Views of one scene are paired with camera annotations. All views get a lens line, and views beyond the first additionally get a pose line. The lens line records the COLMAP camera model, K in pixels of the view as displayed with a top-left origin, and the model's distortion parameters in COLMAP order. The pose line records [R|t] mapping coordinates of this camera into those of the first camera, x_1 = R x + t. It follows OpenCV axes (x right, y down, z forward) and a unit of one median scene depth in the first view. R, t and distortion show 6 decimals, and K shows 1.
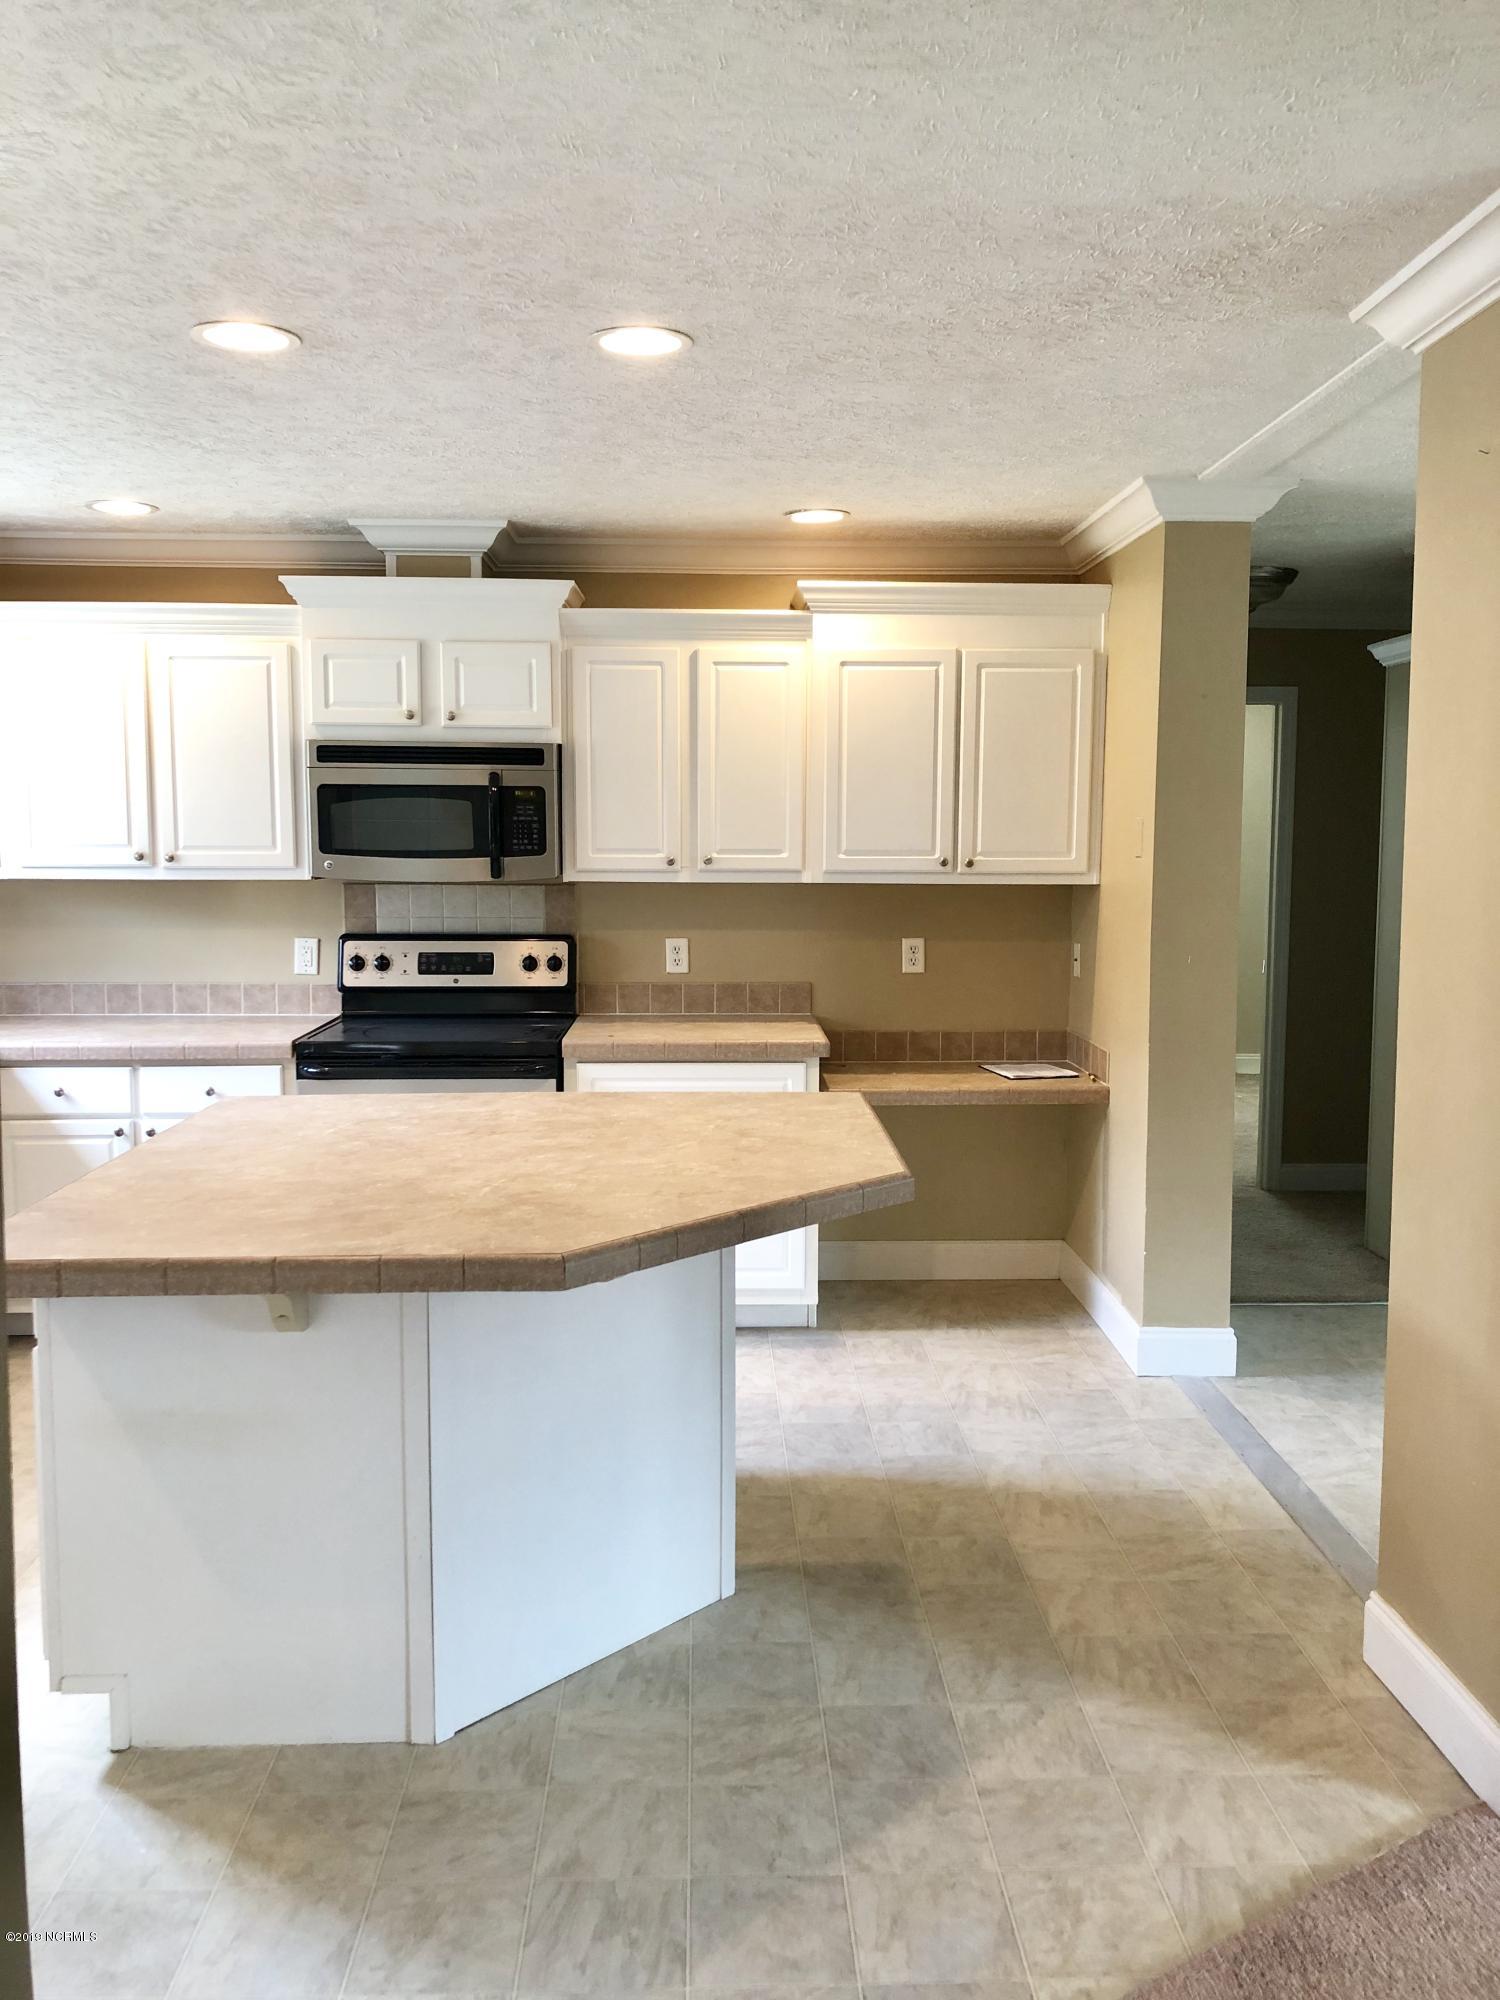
lens RADIAL K [[1655.7, 0, 750.4], [0, 1655.7, 986.4], [0, 0, 1]] dist [0.038661, -0.042691]
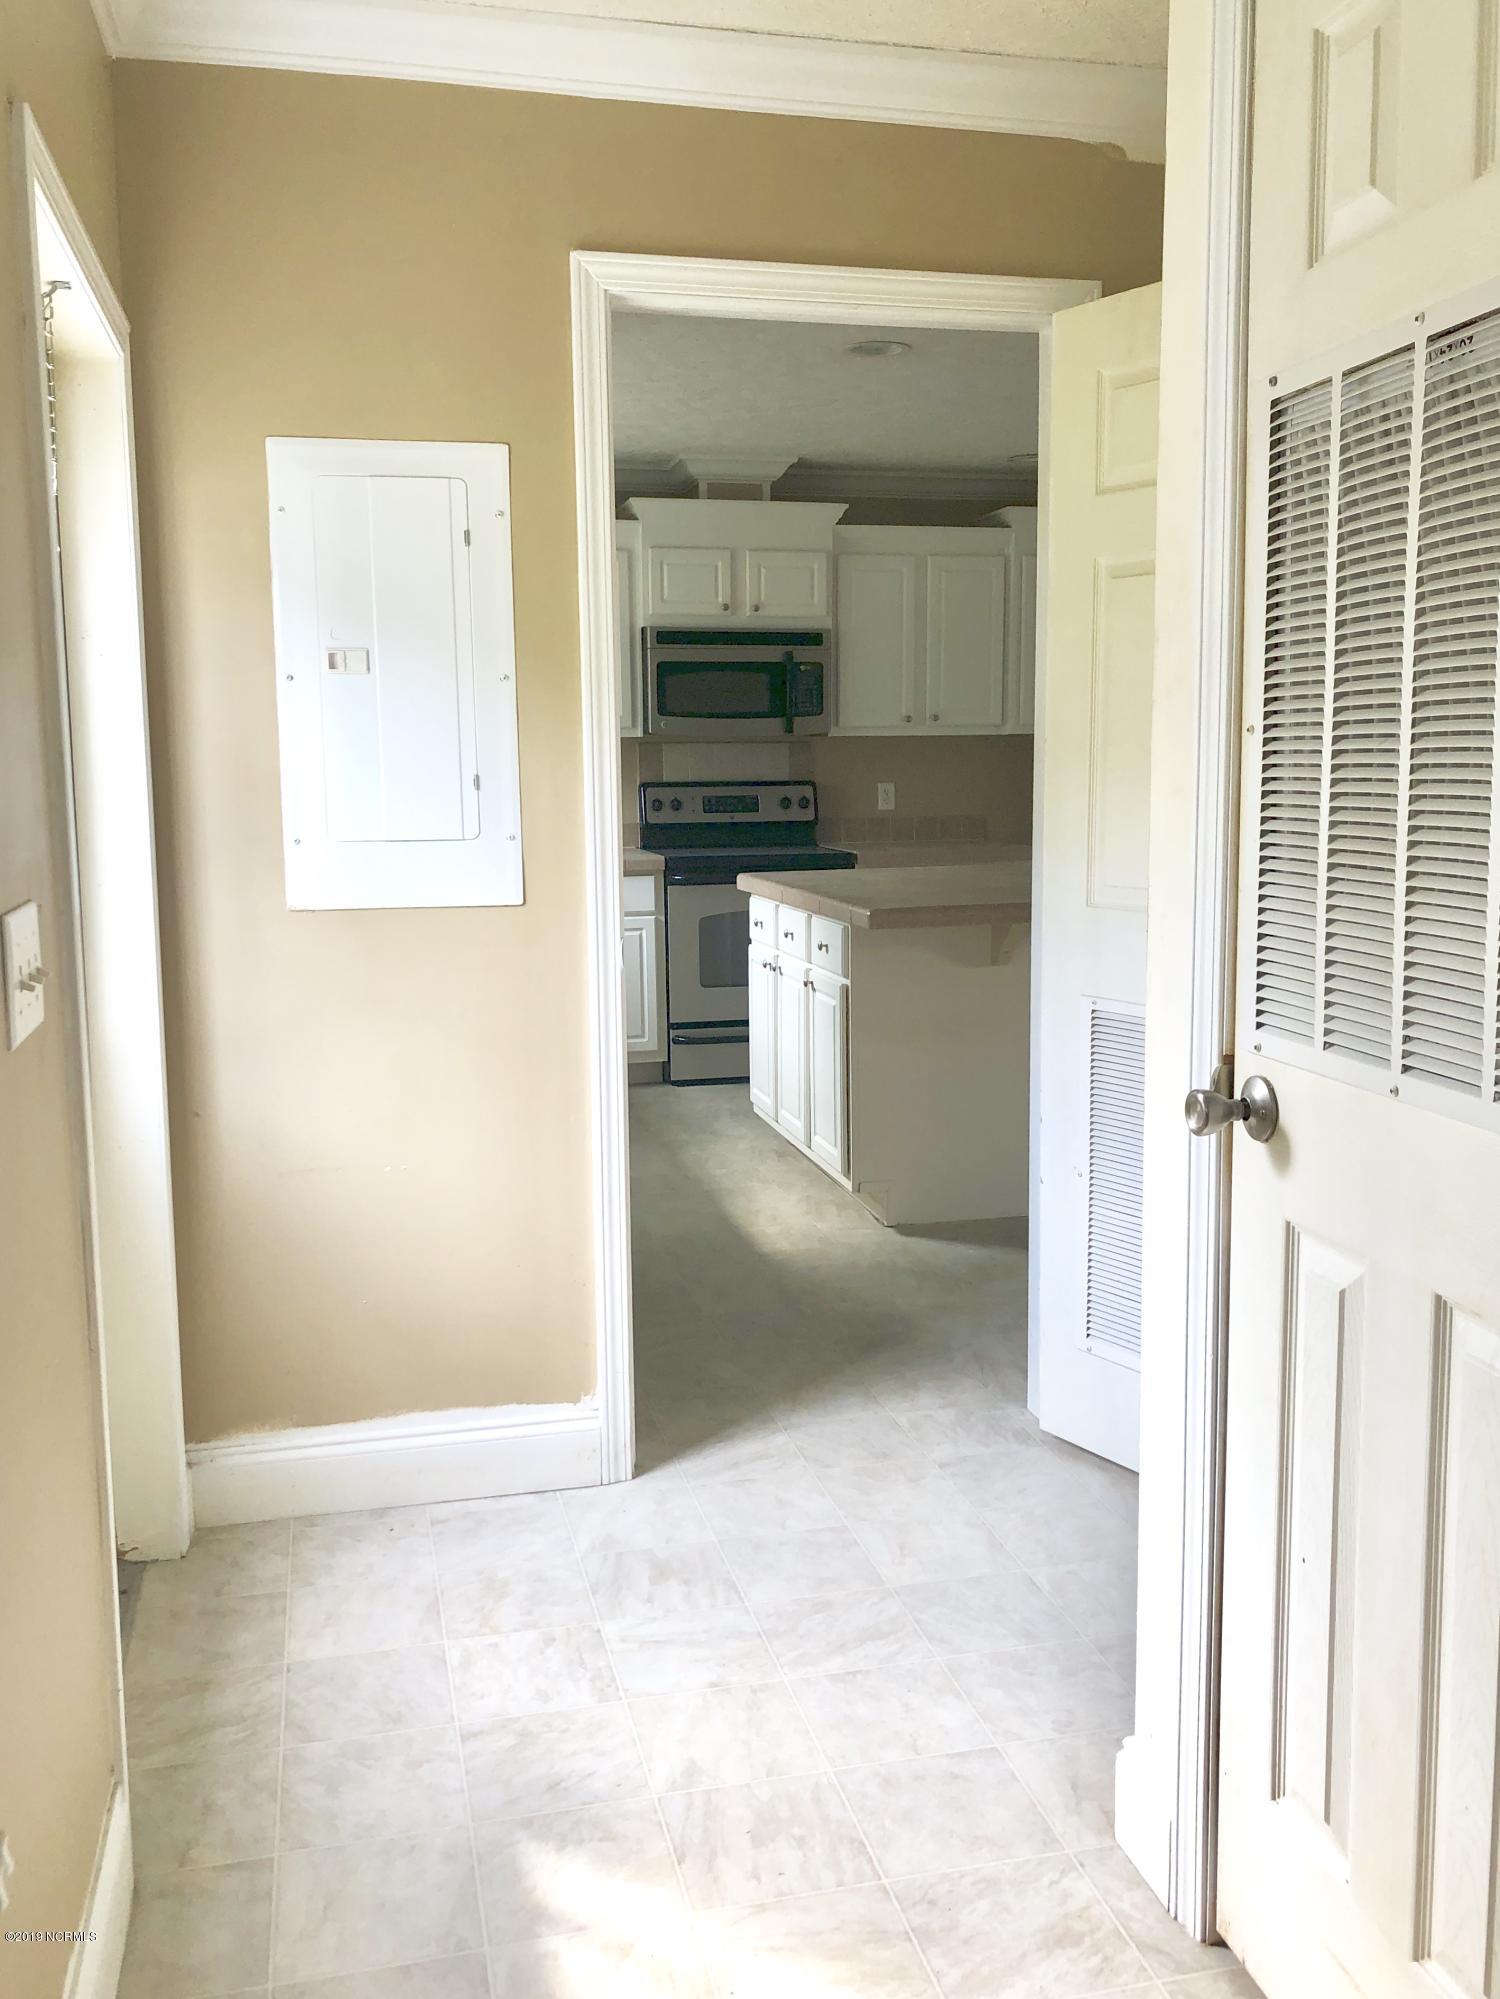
lens RADIAL K [[1654.9, 0, 750.4], [0, 1654.9, 1005.5], [0, 0, 1]] dist [0.038661, -0.042691]
pose [[0.977331, -0.044291, 0.207032, -0.464808], [0.033603, 0.997928, 0.054865, 0.077052], [-0.209033, -0.046664, 0.976795, -0.287356]]
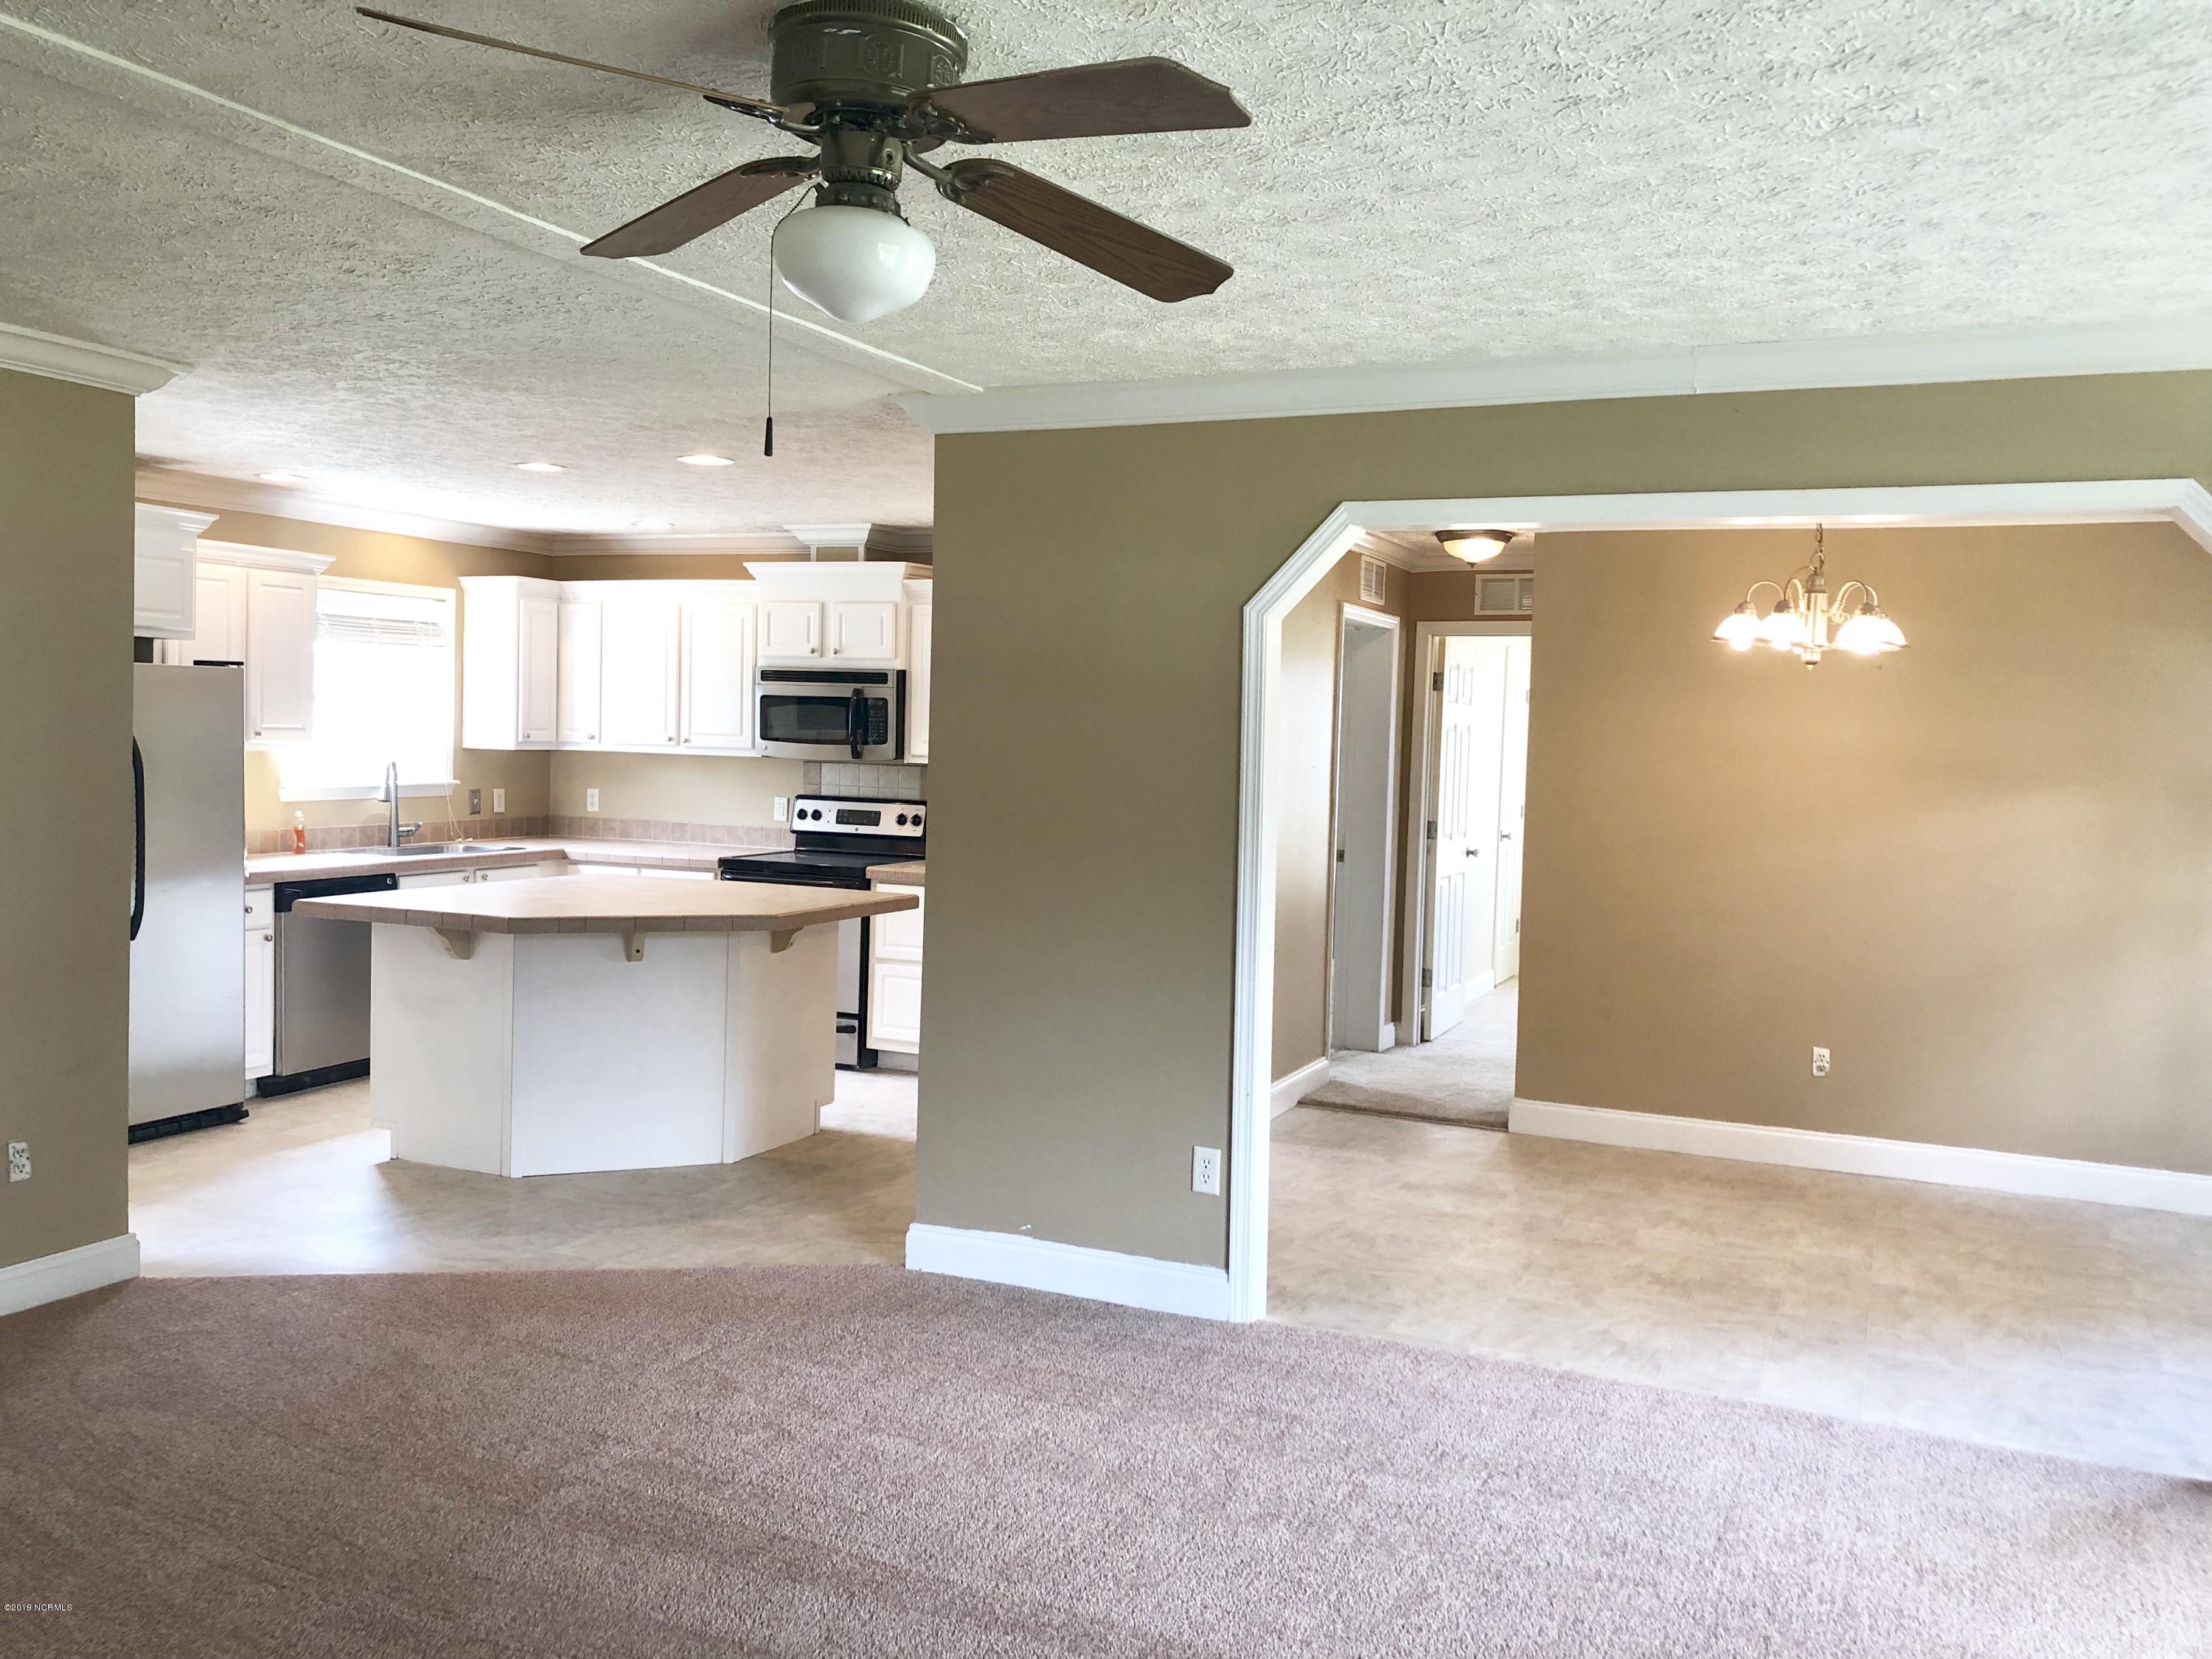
lens RADIAL K [[1831.2, 0, 1090.7], [0, 1831.2, 776.6], [0, 0, 1]] dist [0.038661, -0.042691]
pose [[0.896705, 0.033615, -0.441351, 0.767139], [-0.066585, 0.996010, -0.059422, 0.034850], [0.437593, 0.082672, 0.895365, -0.388008]]
